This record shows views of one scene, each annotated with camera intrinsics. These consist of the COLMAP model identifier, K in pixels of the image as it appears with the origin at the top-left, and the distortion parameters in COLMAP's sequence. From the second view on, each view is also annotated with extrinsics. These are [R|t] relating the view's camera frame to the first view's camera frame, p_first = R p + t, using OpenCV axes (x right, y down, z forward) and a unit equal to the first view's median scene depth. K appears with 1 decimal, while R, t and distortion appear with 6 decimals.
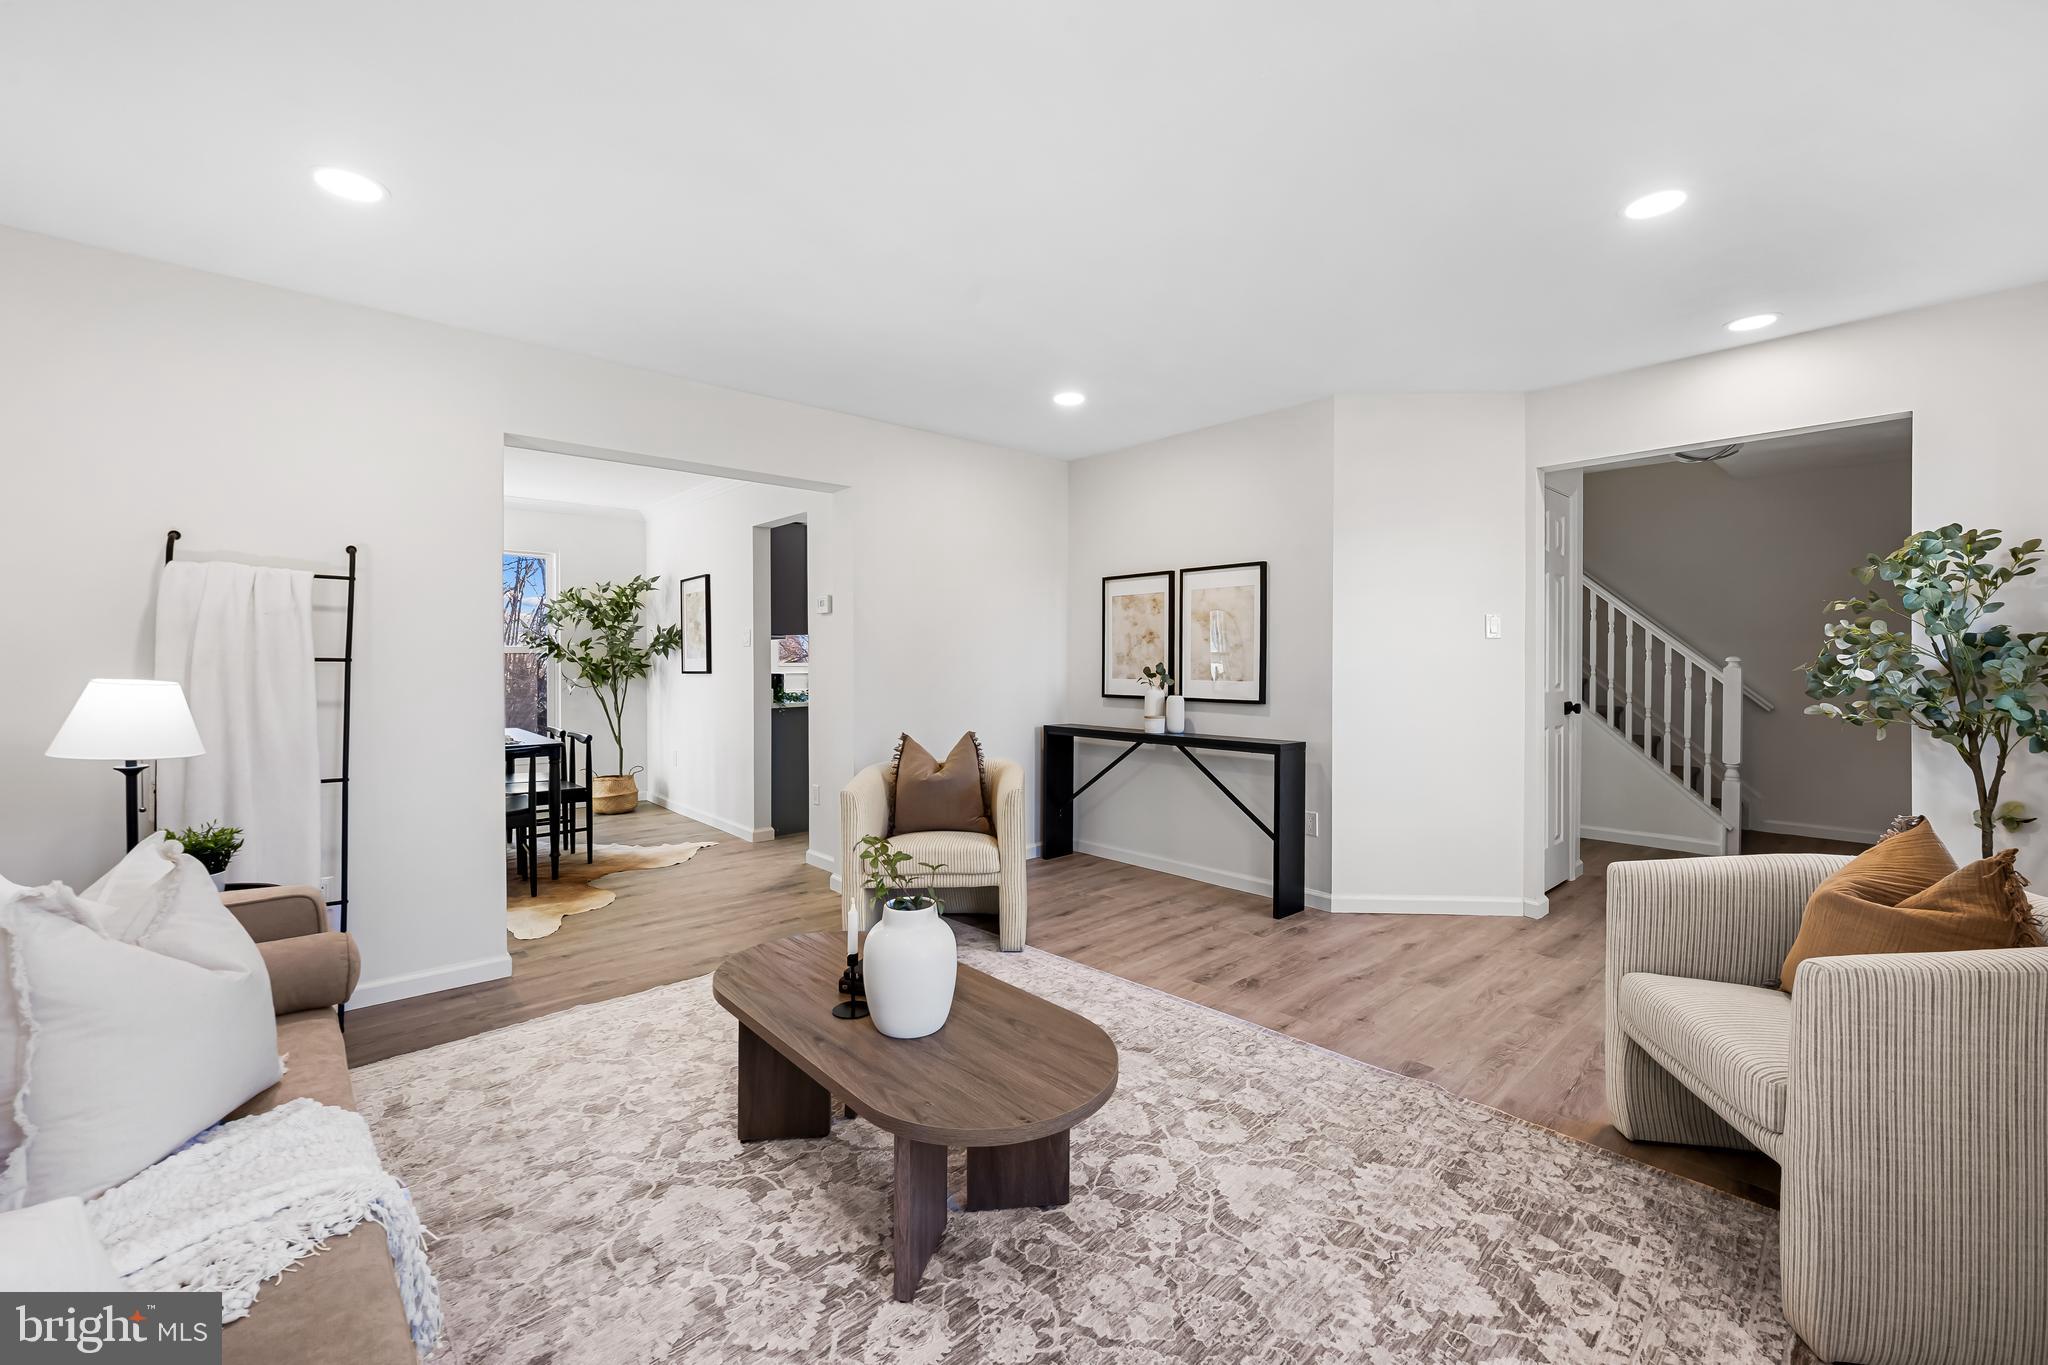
lens RADIAL K [[835.8, 0, 1027.7], [0, 835.8, 668.5], [0, 0, 1]] dist [-0.001261, -0.000210]
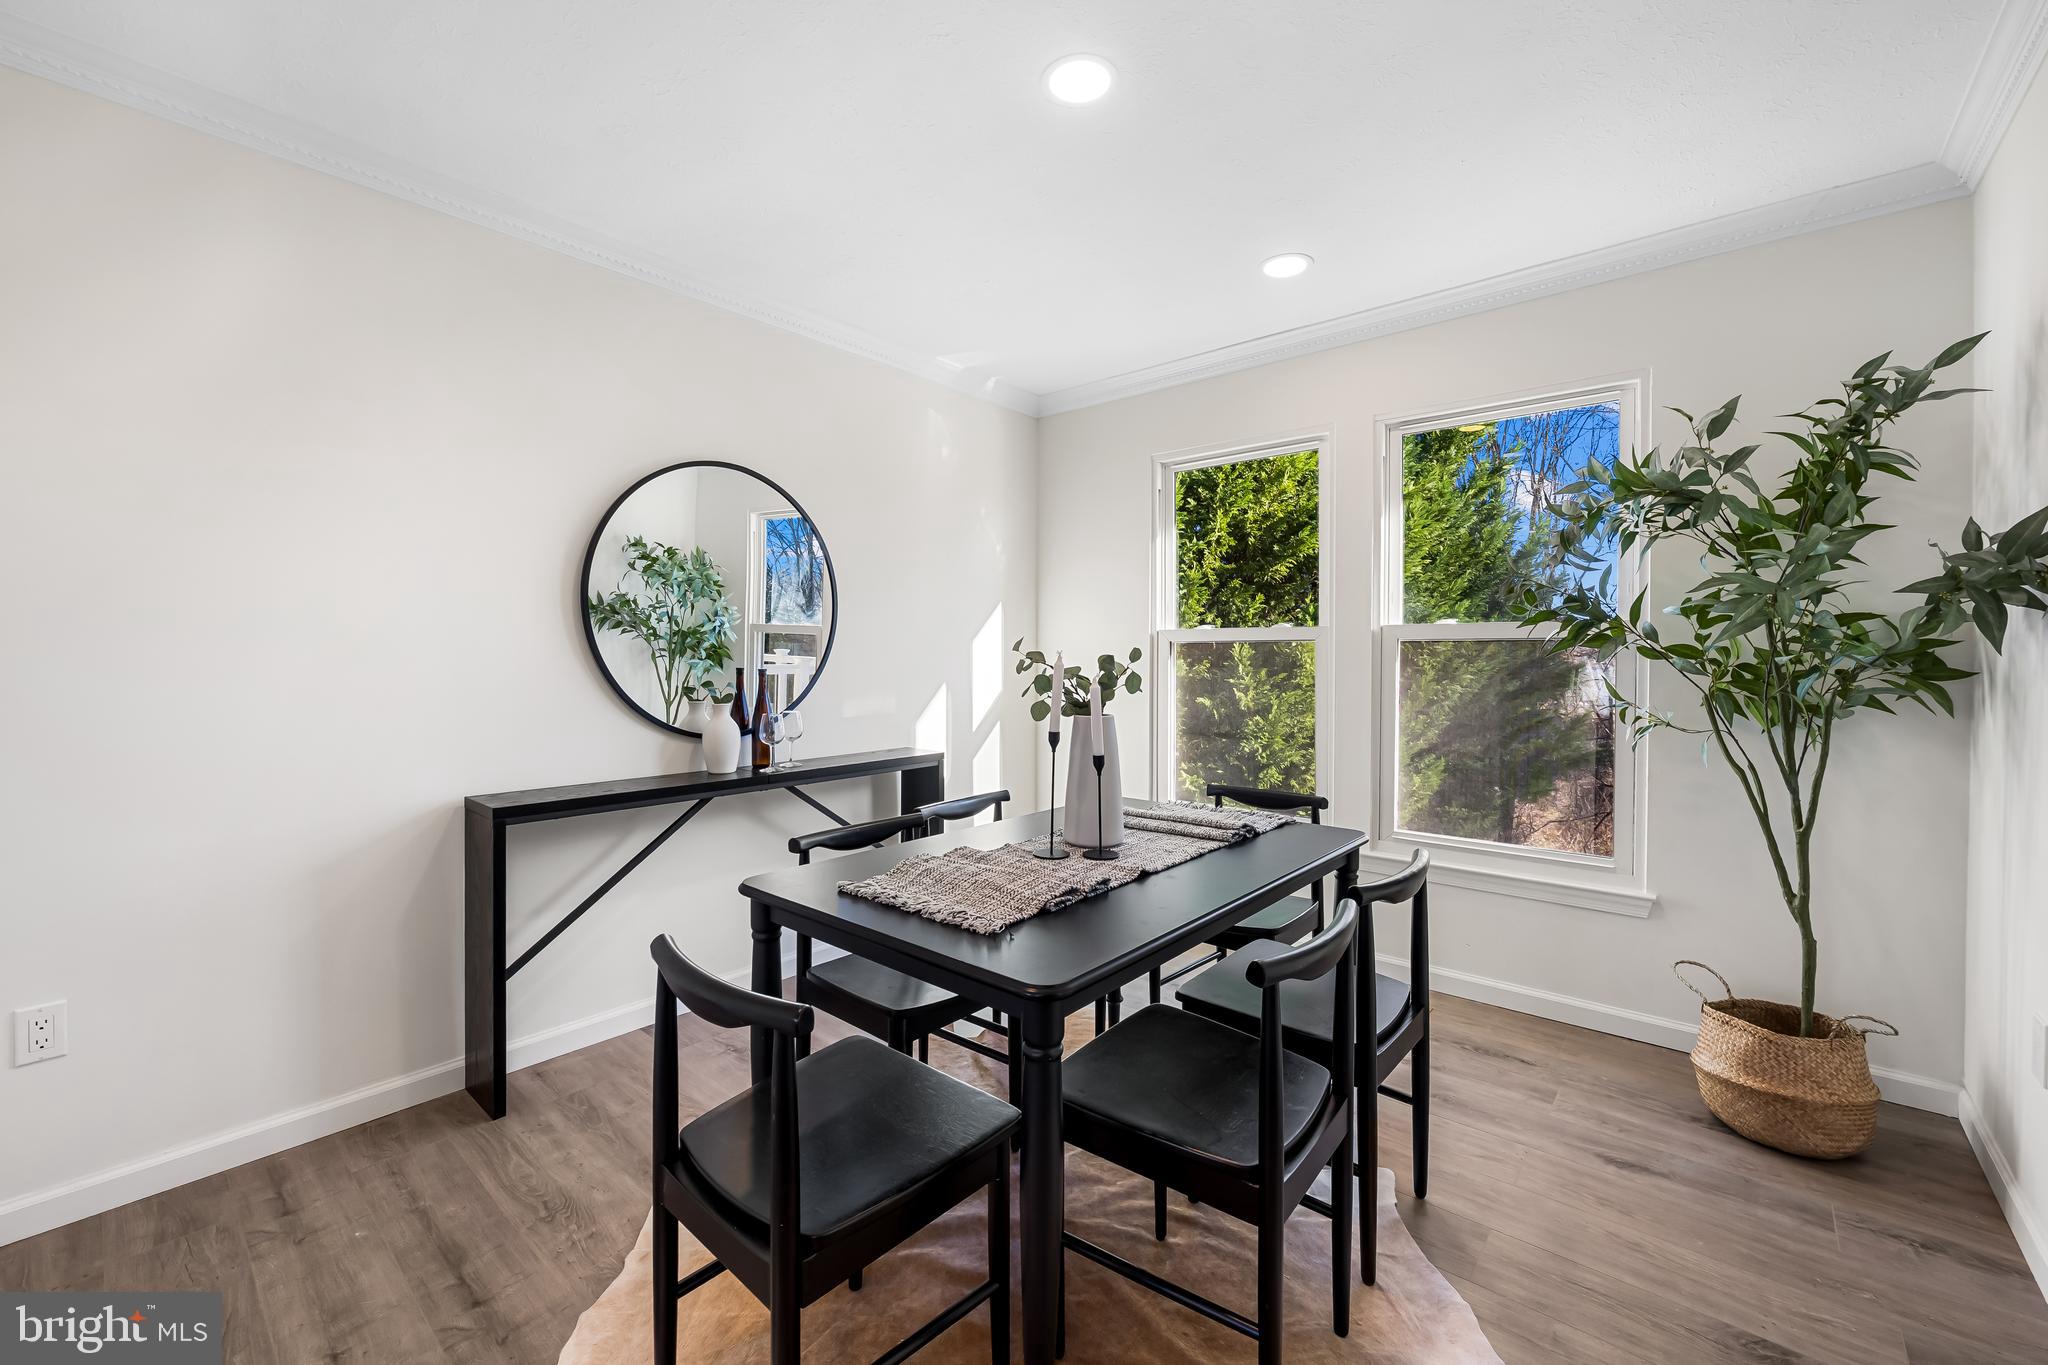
lens RADIAL K [[817.2, 0, 1010.5], [0, 817.2, 658.1], [0, 0, 1]] dist [-0.000077, 0.000058]
pose [[0.095962, 0.003452, -0.995379, -0.377899], [-0.012048, 0.999925, 0.002306, -0.009539], [0.995312, 0.011771, 0.095996, 1.194926]]
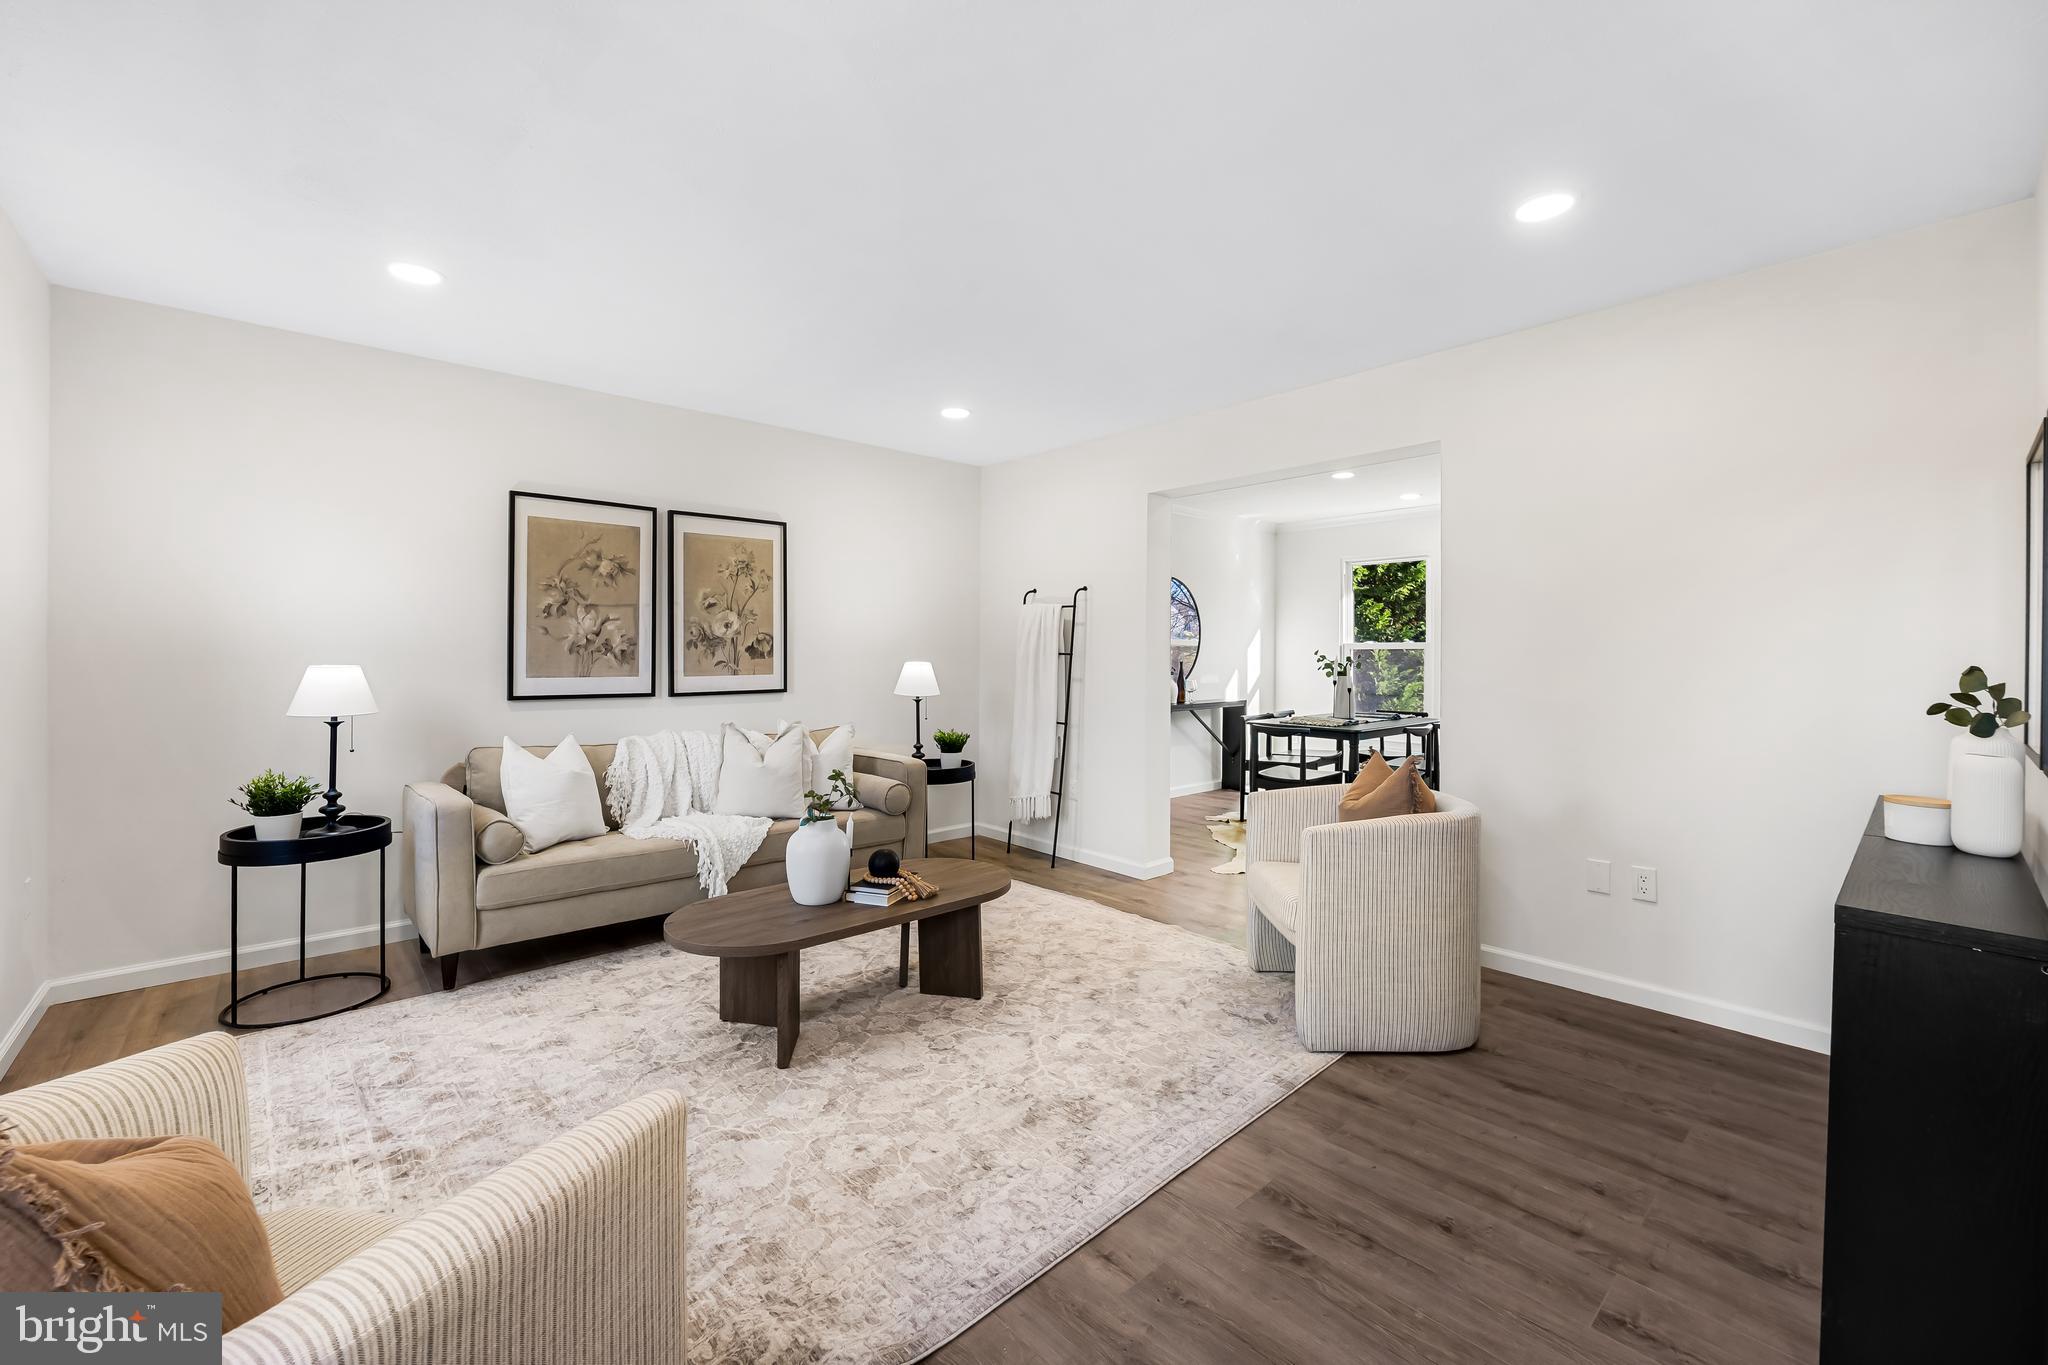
lens RADIAL K [[831.7, 0, 1023.7], [0, 831.7, 655.6], [0, 0, 1]] dist [-0.000336, -0.000063]
pose [[-0.010314, 0.002478, -0.999944, 0.691368], [-0.012584, 0.999917, 0.002608, -0.009195], [0.999868, 0.012610, -0.010282, 0.711482]]
